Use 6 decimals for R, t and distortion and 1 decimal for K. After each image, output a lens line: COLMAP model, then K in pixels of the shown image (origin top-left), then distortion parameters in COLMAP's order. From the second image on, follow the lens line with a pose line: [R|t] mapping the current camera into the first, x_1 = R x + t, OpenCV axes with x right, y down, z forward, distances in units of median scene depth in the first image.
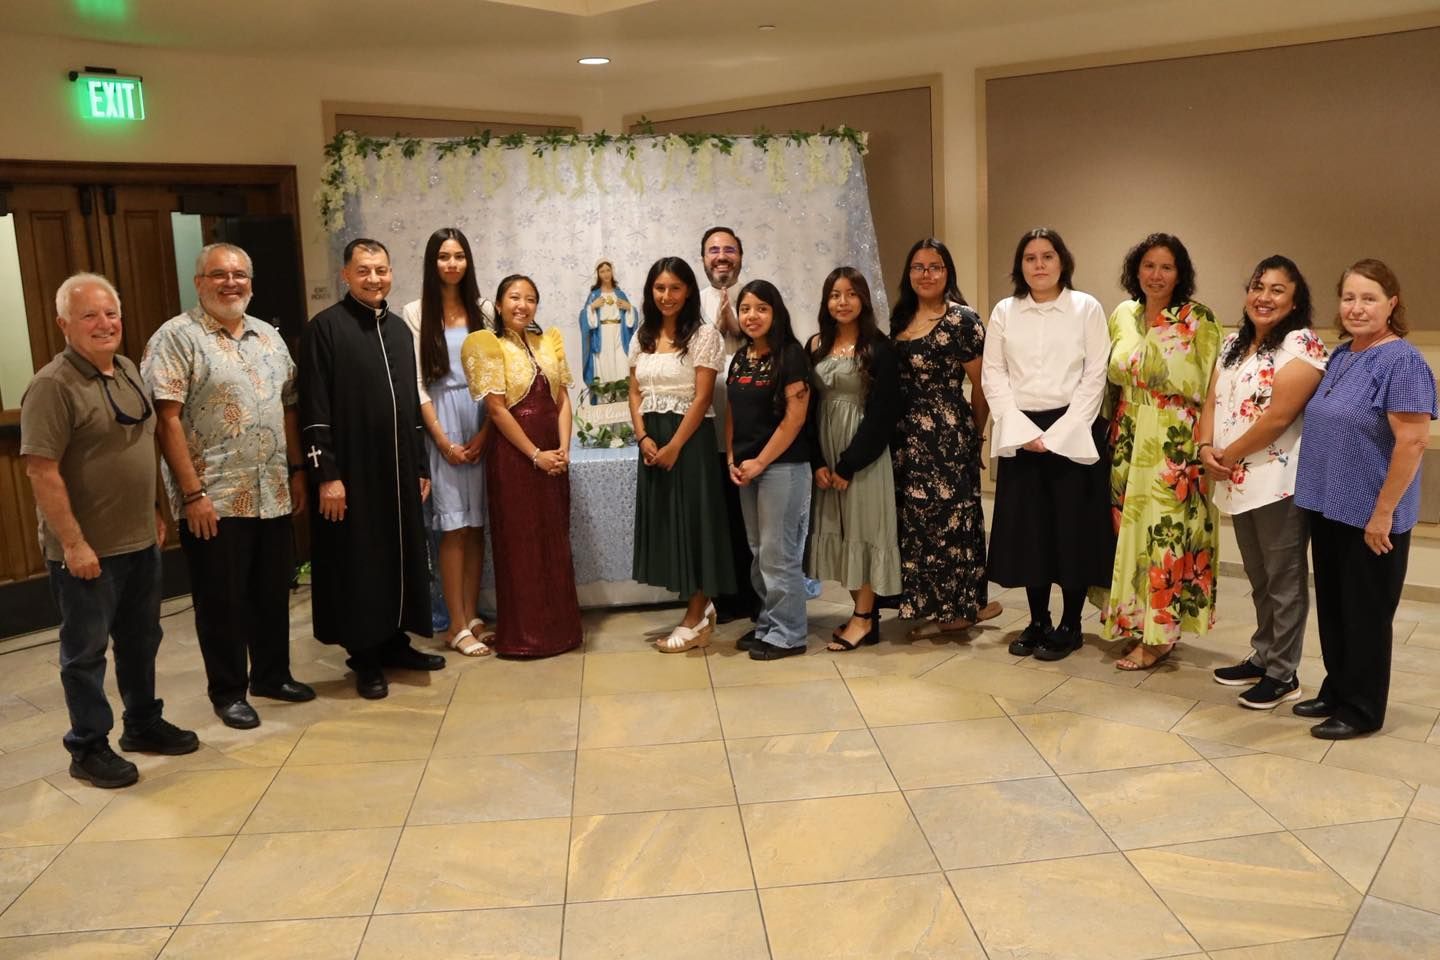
lens RADIAL K [[1227.2, 0, 746.2], [0, 1227.2, 475.6], [0, 0, 1]] dist [-0.151715, 0.107224]
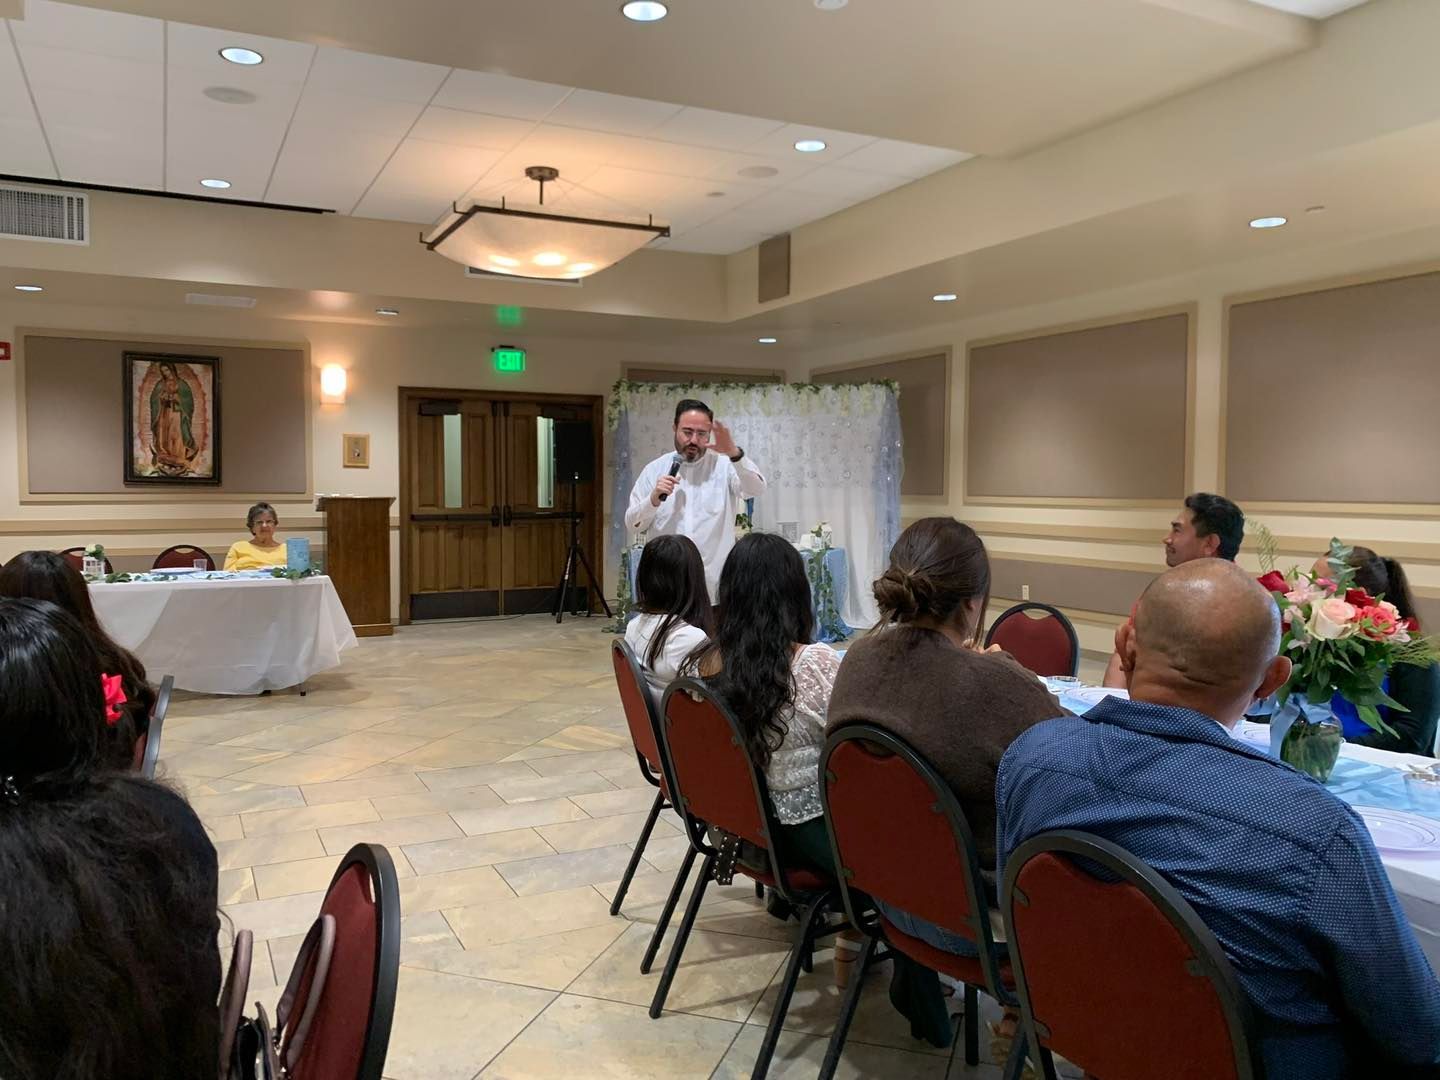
lens RADIAL K [[1121.6, 0, 714.6], [0, 1121.6, 542.2], [0, 0, 1]] dist [0.039158, -0.058261]
pose [[0.911509, 0.061970, -0.406584, 0.535000], [-0.111677, 0.988734, -0.099667, 0.131359], [0.395827, 0.136253, 0.908161, -0.528906]]
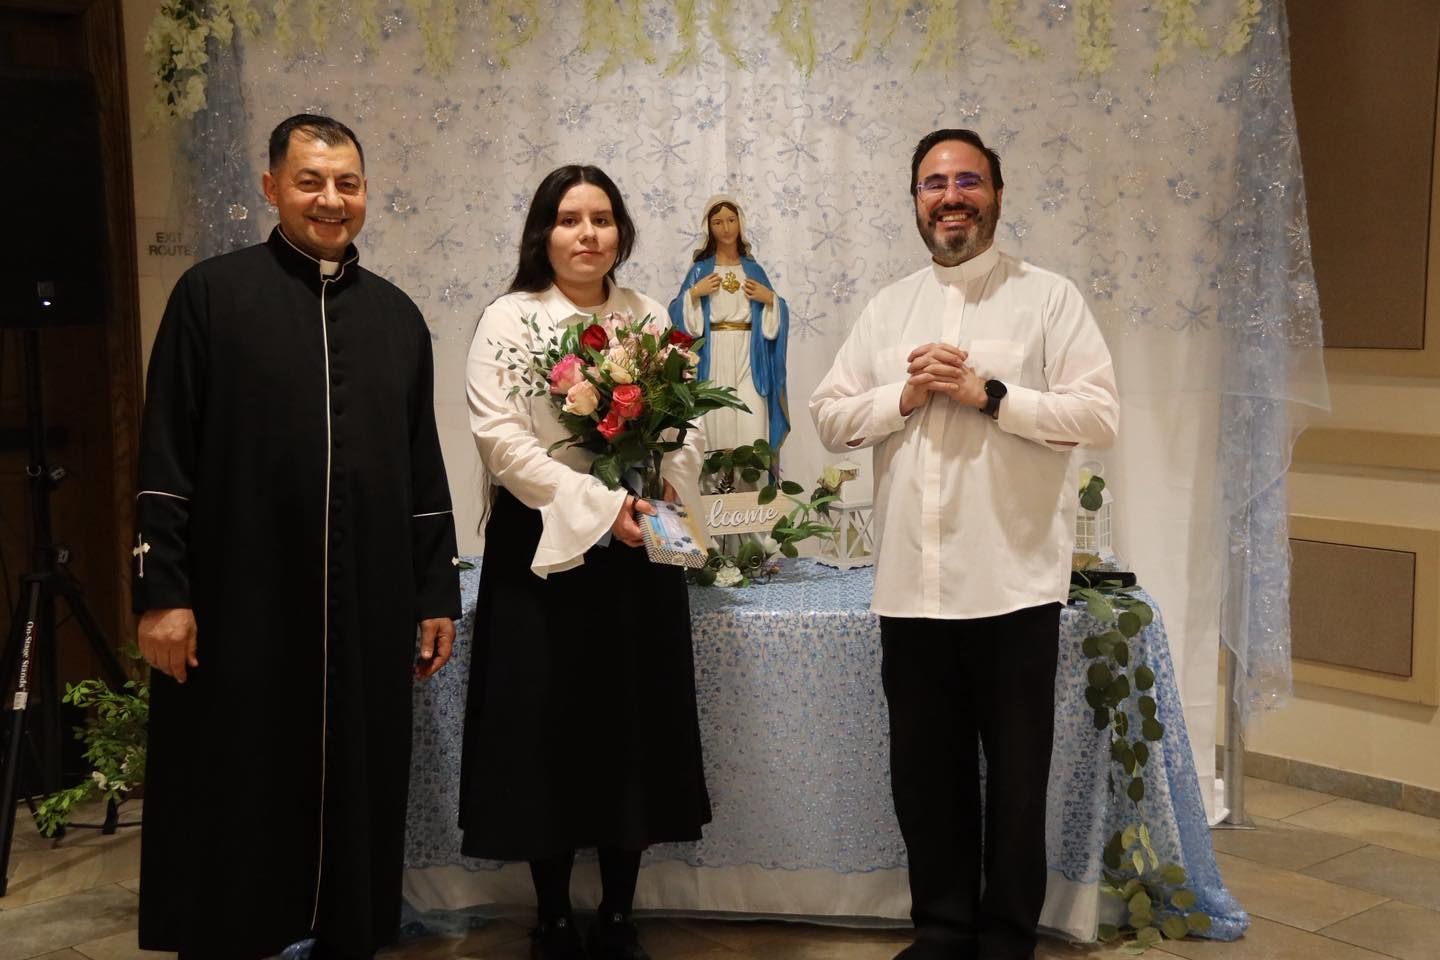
lens RADIAL K [[2029.3, 0, 744.8], [0, 2029.3, 477.6], [0, 0, 1]] dist [0.180253, 0.000000]
pose [[0.989645, 0.047569, -0.135427, 0.007066], [-0.056160, 0.996597, -0.060341, -0.016521], [0.132096, 0.067322, 0.988948, 0.195703]]
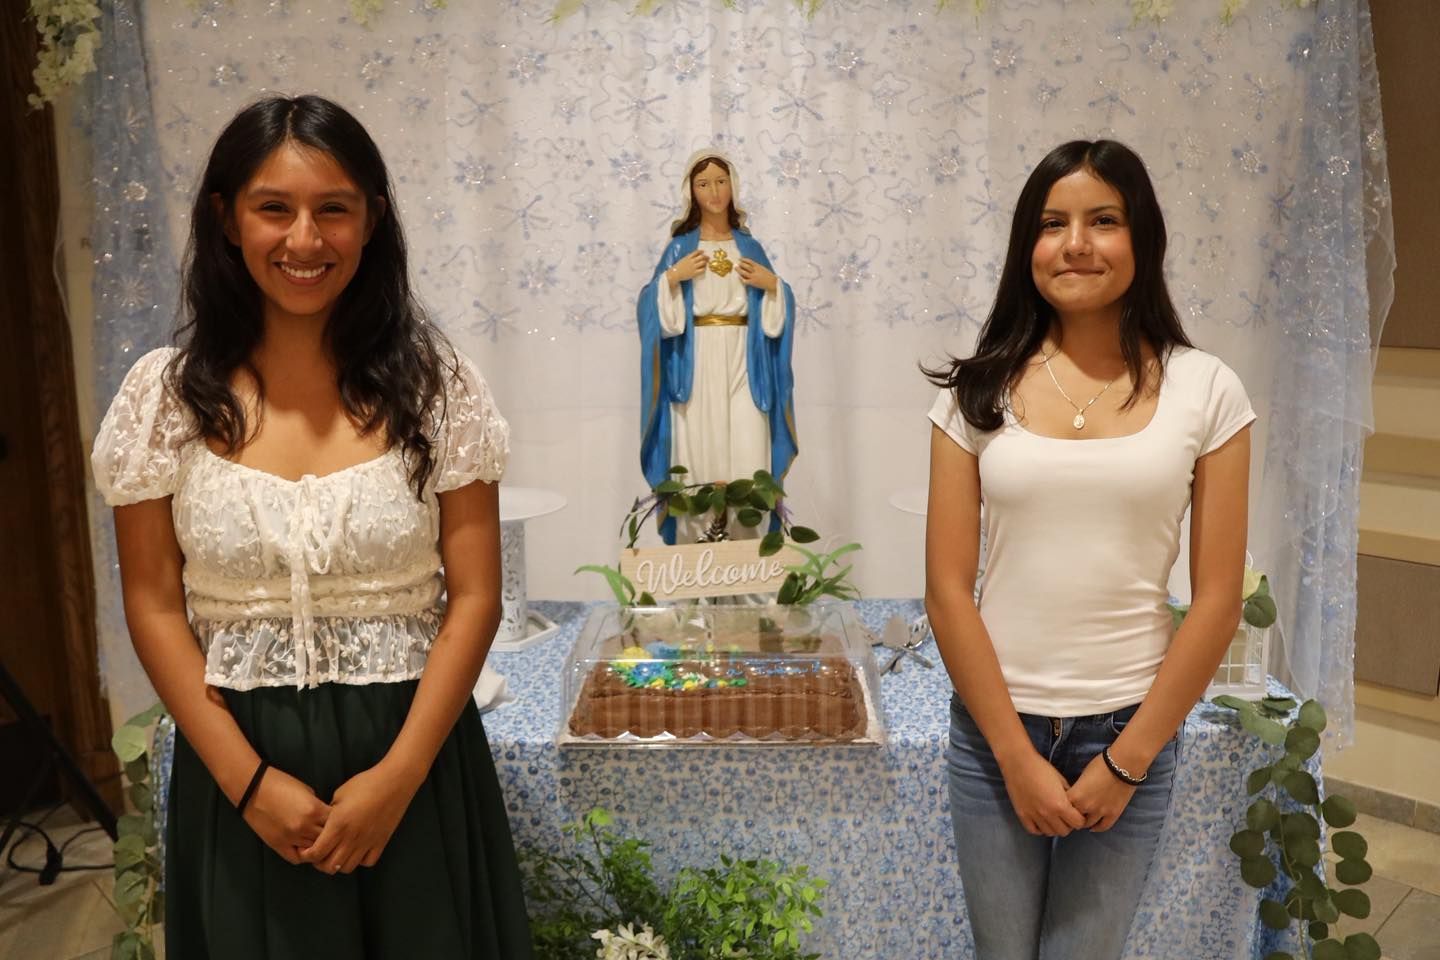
lens RADIAL K [[1214.2, 0, 745.9], [0, 1214.2, 464.0], [0, 0, 1]] dist [-0.154637, 0.100104]
pose [[0.994017, 0.047645, -0.098284, -0.062872], [-0.048492, 0.998804, -0.006243, -0.077484], [0.097869, 0.010971, 0.995139, 0.612482]]
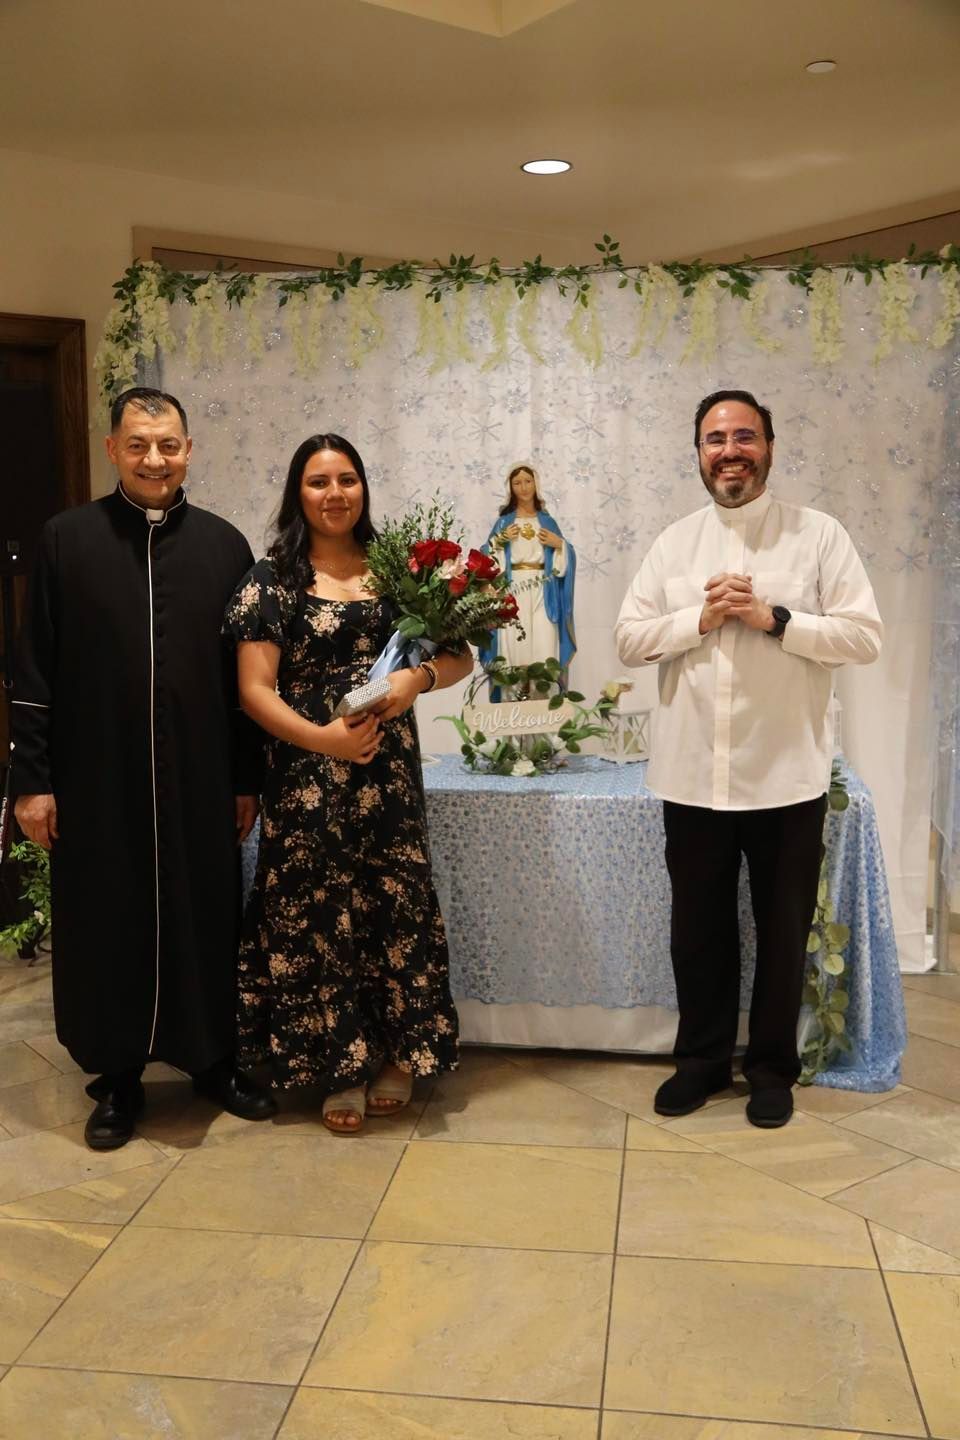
lens RADIAL K [[1468.3, 0, 454.3], [0, 1468.3, 723.4], [0, 0, 1]] dist [-0.038767, 0.000000]
pose [[0.967911, 0.053547, -0.245522, 0.035074], [-0.066797, 0.996708, -0.045954, -0.012287], [0.242253, 0.060880, 0.968301, 0.281955]]
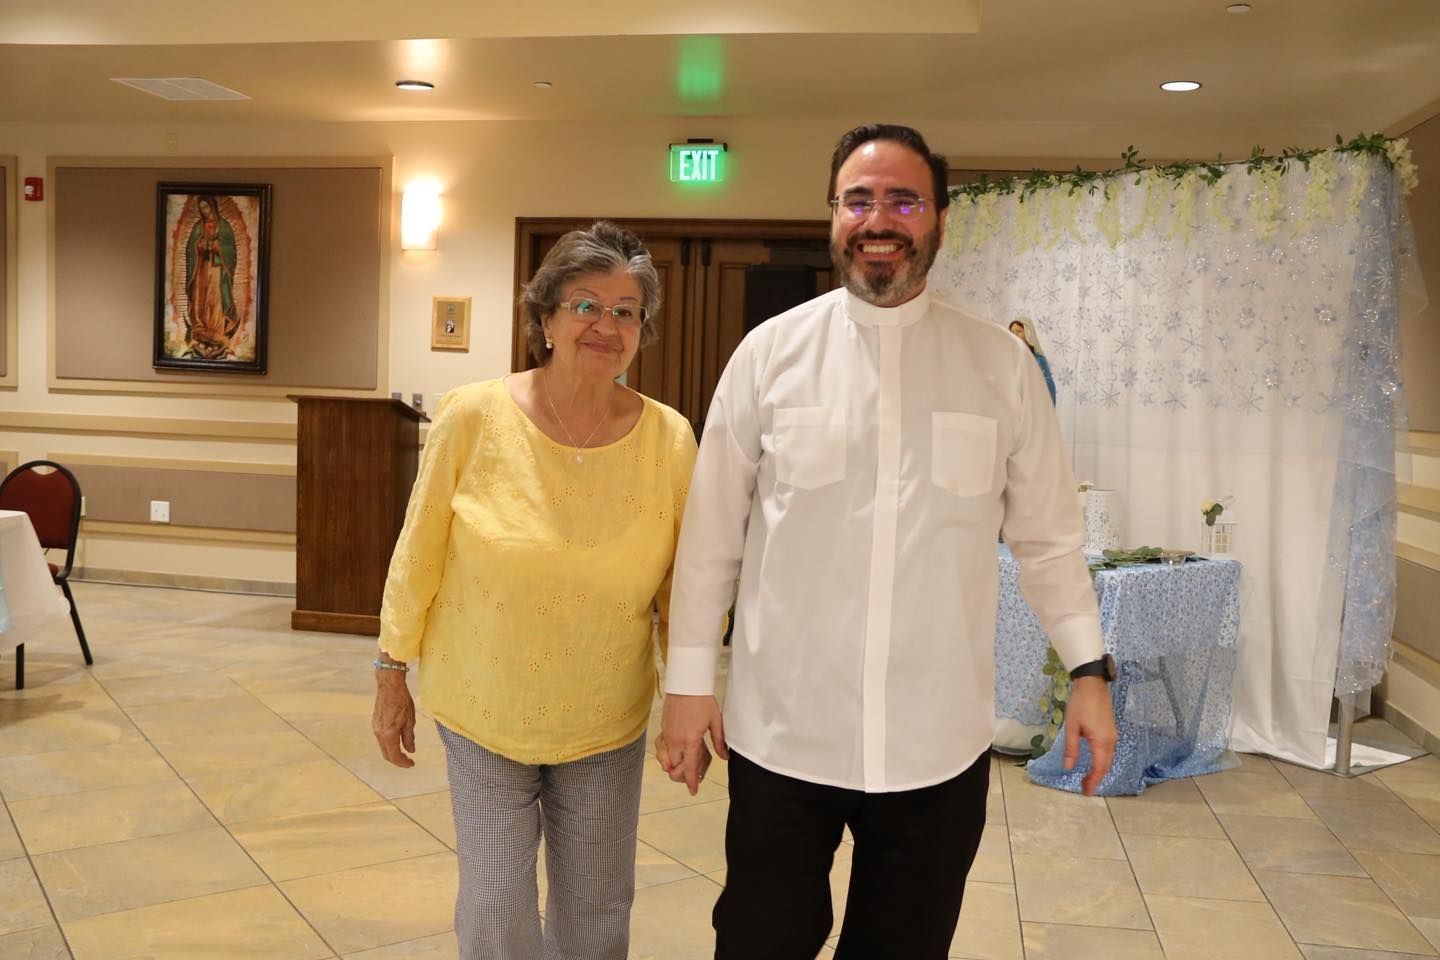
lens RADIAL K [[1328.9, 0, 707.3], [0, 1328.9, 474.5], [0, 0, 1]] dist [-0.035264, 0.000000]
pose [[0.483495, 0.118537, -0.867284, 0.563706], [-0.206222, 0.978326, 0.018749, -0.042894], [0.850709, 0.169788, 0.497461, 0.363784]]
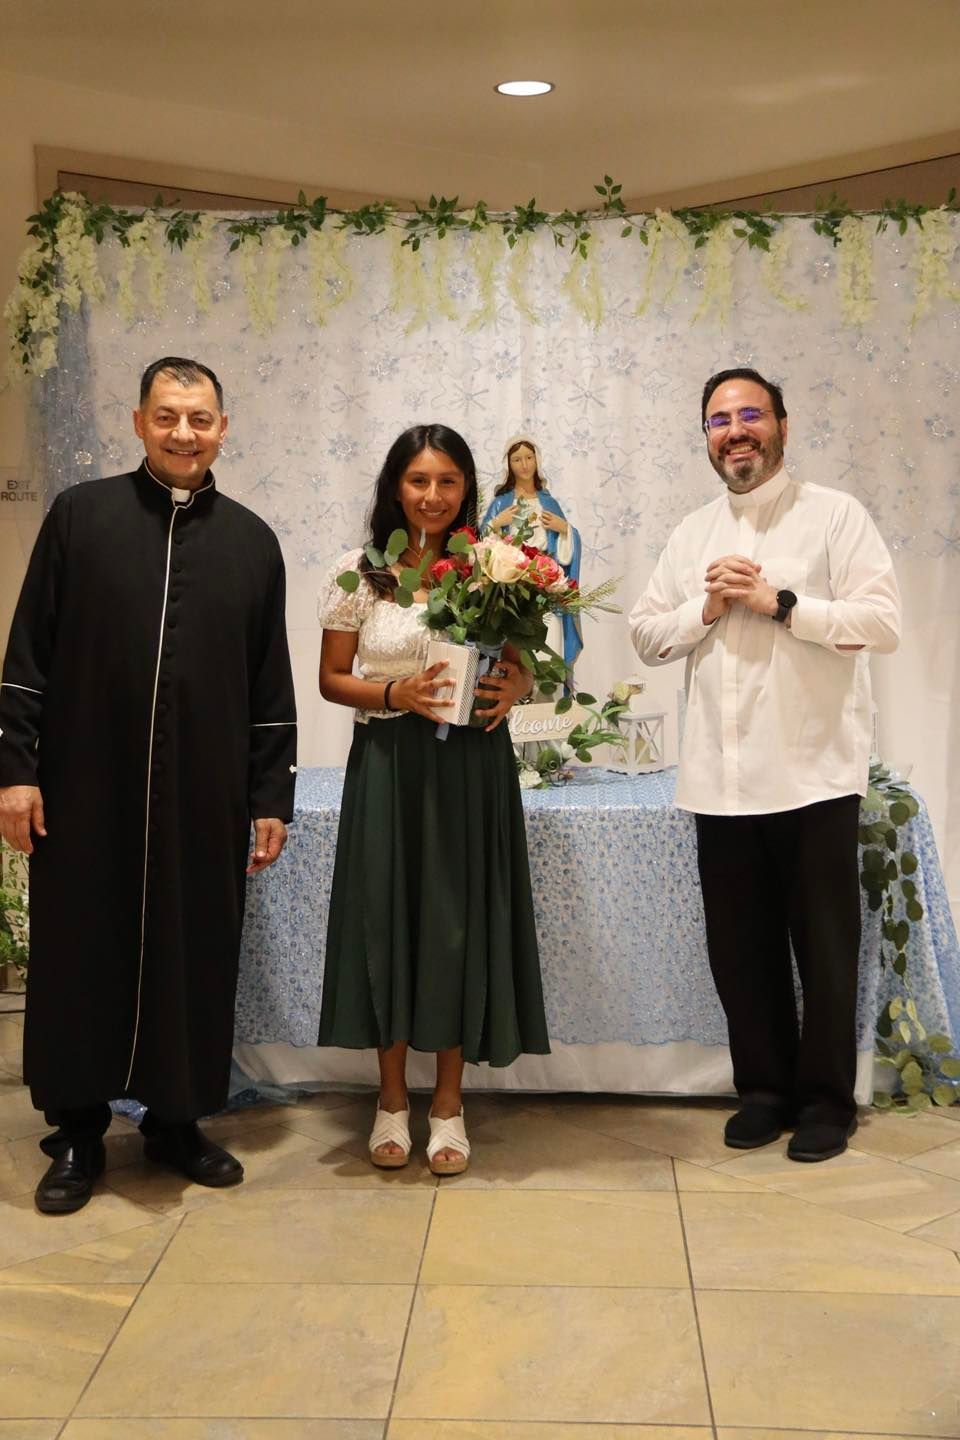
lens RADIAL K [[1935.5, 0, 457.2], [0, 1935.5, 689.5], [0, 0, 1]] dist [0.143695, 0.000000]
pose [[0.986402, 0.038060, -0.159882, -0.003208], [-0.052712, 0.994687, -0.088427, 0.010588], [0.155667, 0.095652, 0.983168, 0.155811]]
